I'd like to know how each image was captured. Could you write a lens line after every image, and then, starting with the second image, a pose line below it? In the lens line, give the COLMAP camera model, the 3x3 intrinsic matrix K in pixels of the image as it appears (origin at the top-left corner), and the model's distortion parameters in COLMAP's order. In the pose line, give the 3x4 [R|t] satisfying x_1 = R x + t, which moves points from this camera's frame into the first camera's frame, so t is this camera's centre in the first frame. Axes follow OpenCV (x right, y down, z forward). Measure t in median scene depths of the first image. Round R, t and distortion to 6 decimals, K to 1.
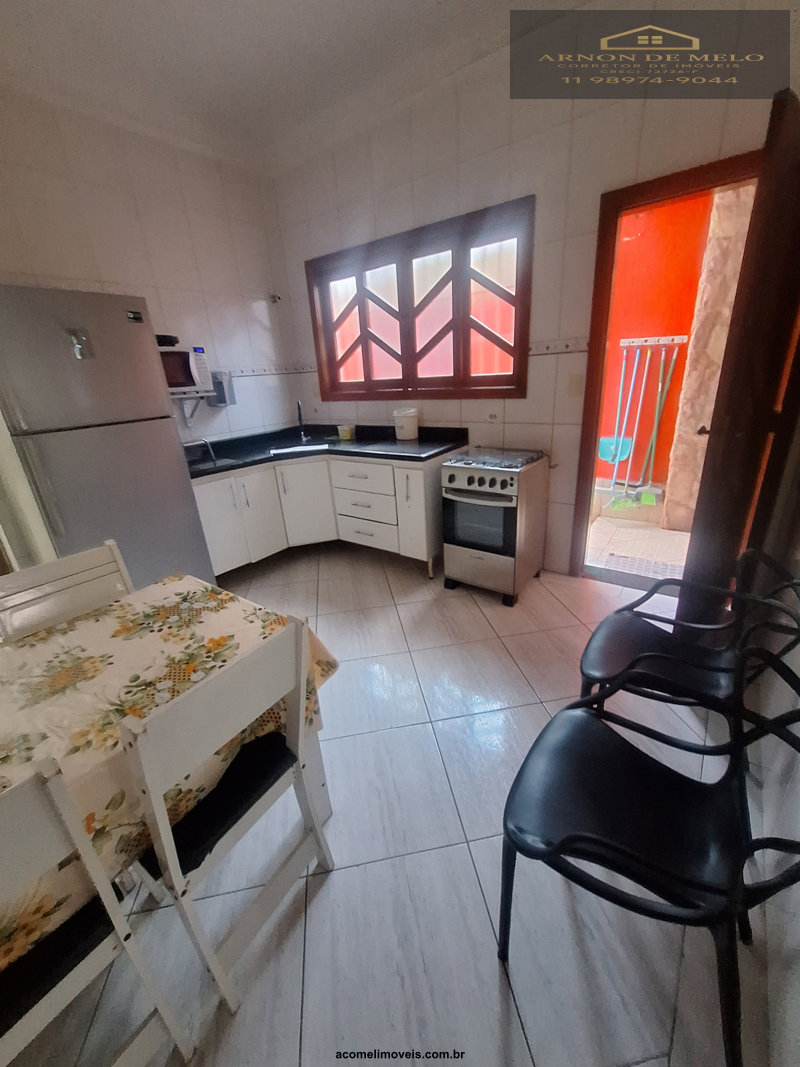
lens RADIAL K [[419.1, 0, 398.7], [0, 419.1, 530.7], [0, 0, 1]] dist [-0.007322, 0.002503]
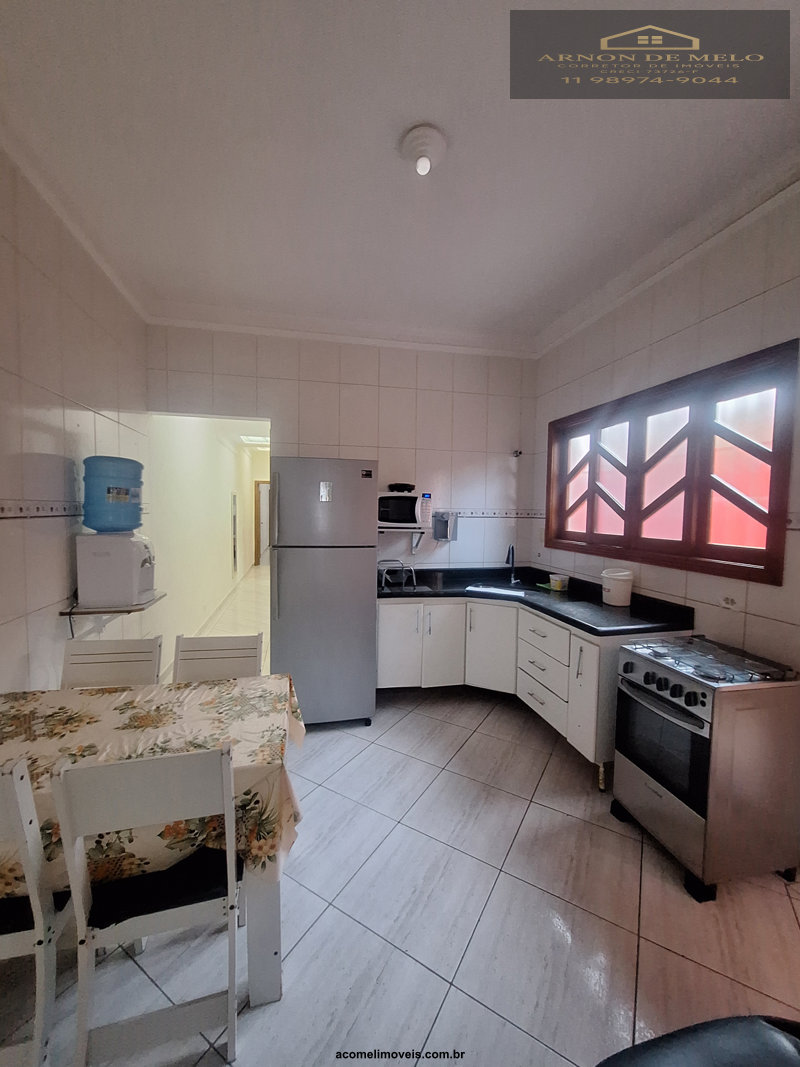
lens RADIAL K [[419.1, 0, 399.8], [0, 419.1, 532.3], [0, 0, 1]] dist [-0.007322, 0.002503]
pose [[0.757657, 0.110330, -0.643259, 0.260549], [-0.291536, 0.939023, -0.182325, -0.089400], [0.583919, 0.325674, 0.743623, 0.085378]]
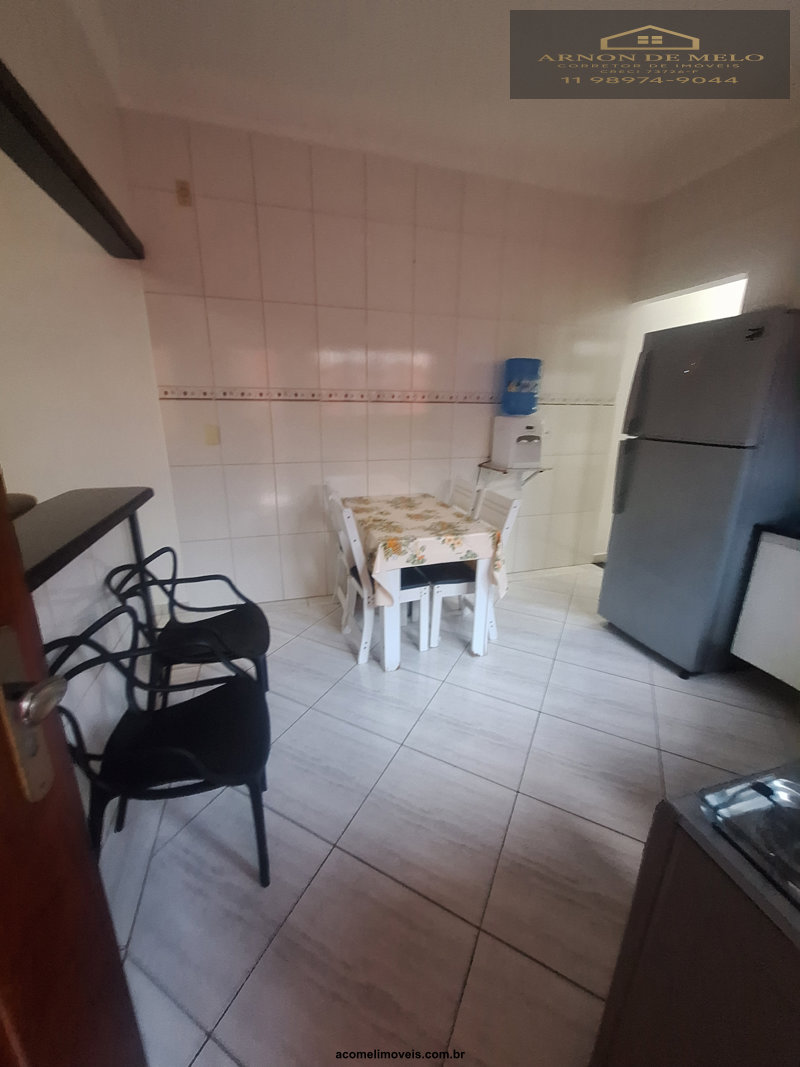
lens RADIAL K [[419.1, 0, 400.4], [0, 419.1, 538.8], [0, 0, 1]] dist [-0.007322, 0.002503]
pose [[-0.593633, 0.295818, -0.748393, 0.457121], [-0.261561, 0.808565, 0.527075, -0.323067], [0.761043, 0.508640, -0.402616, 0.758033]]
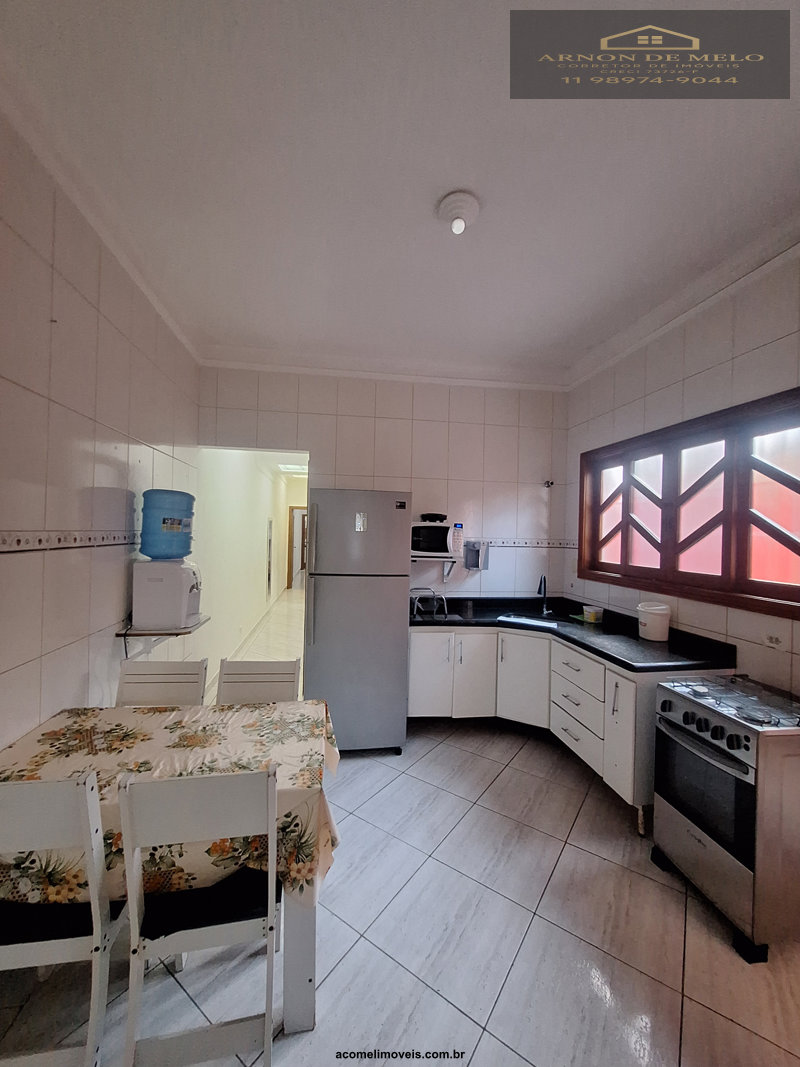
lens RADIAL K [[419.1, 0, 399.8], [0, 419.1, 531.9], [0, 0, 1]] dist [-0.007322, 0.002503]
pose [[0.710069, 0.079220, -0.699662, 0.271734], [-0.316002, 0.923819, -0.216103, -0.093509], [0.629241, 0.374542, 0.681009, 0.054437]]
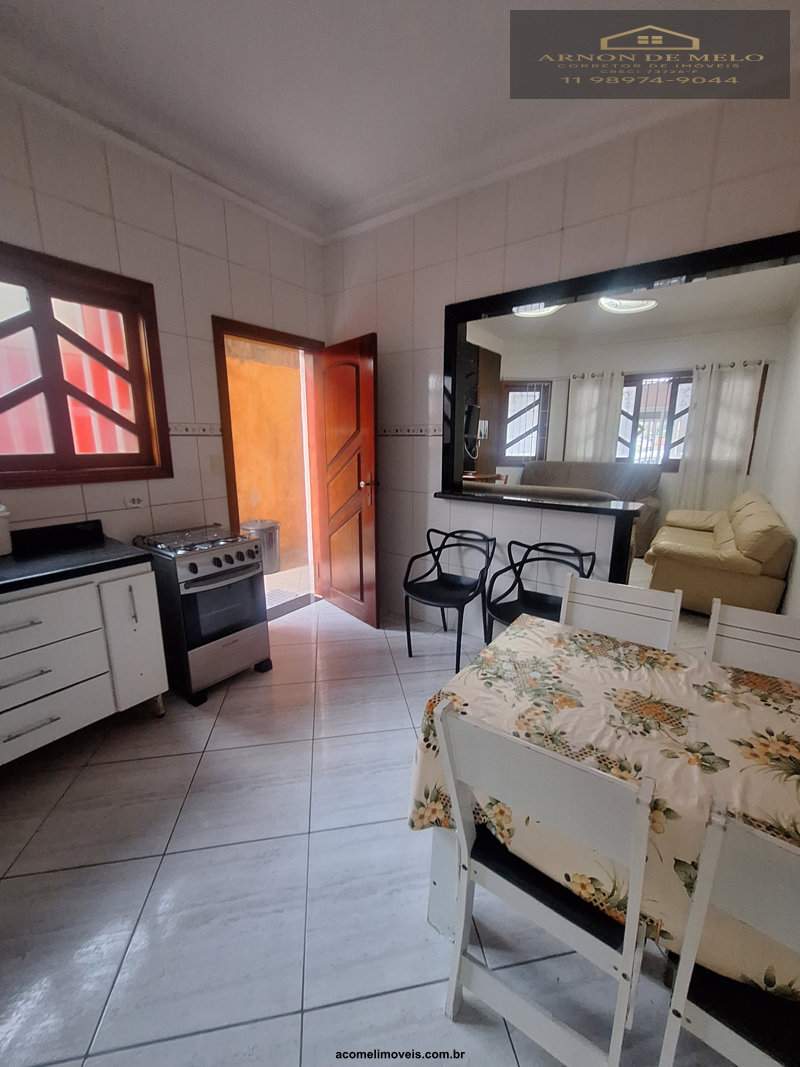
lens RADIAL K [[419.1, 0, 396.3], [0, 419.1, 528.9], [0, 0, 1]] dist [-0.007322, 0.002503]
pose [[-0.001778, -0.147336, 0.989085, -0.659724], [0.355268, 0.924470, 0.138349, -0.159392], [-0.934763, 0.351637, 0.050700, 0.516949]]
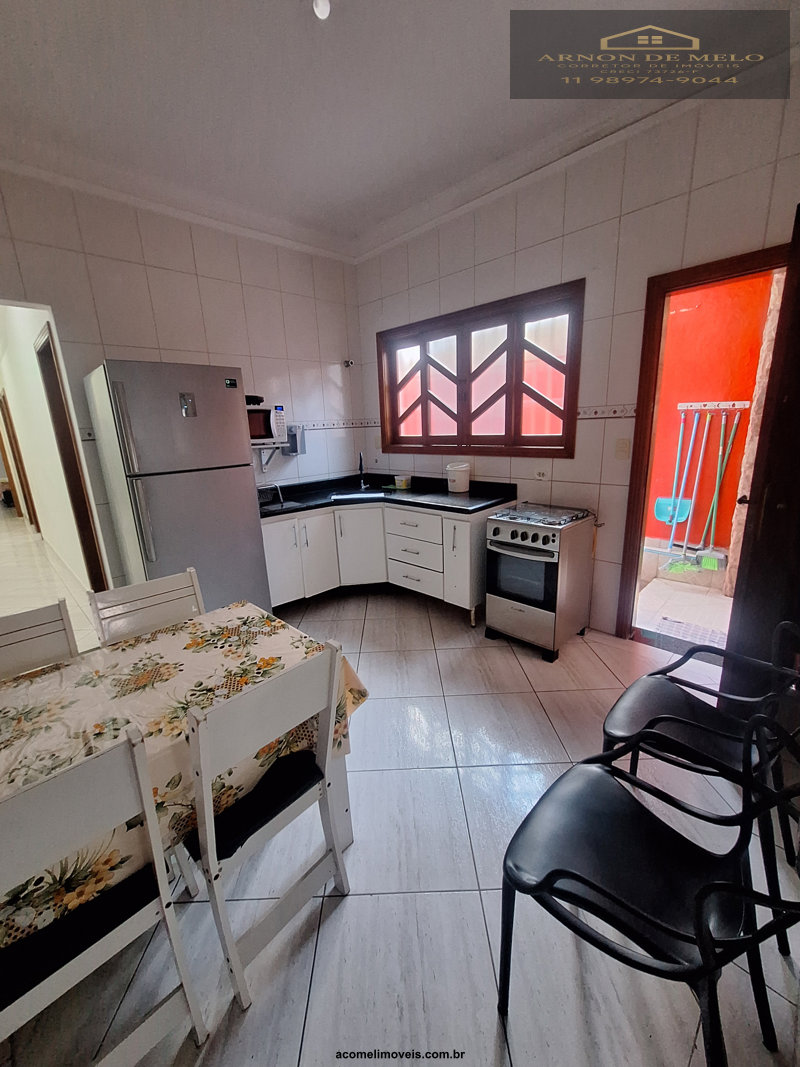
lens RADIAL K [[419.1, 0, 399.3], [0, 419.1, 530.3], [0, 0, 1]] dist [-0.007322, 0.002503]
pose [[0.988809, 0.057407, -0.137701, 0.029241], [-0.072056, 0.991977, -0.103874, -0.001087], [0.130633, 0.112634, 0.985012, -0.059032]]
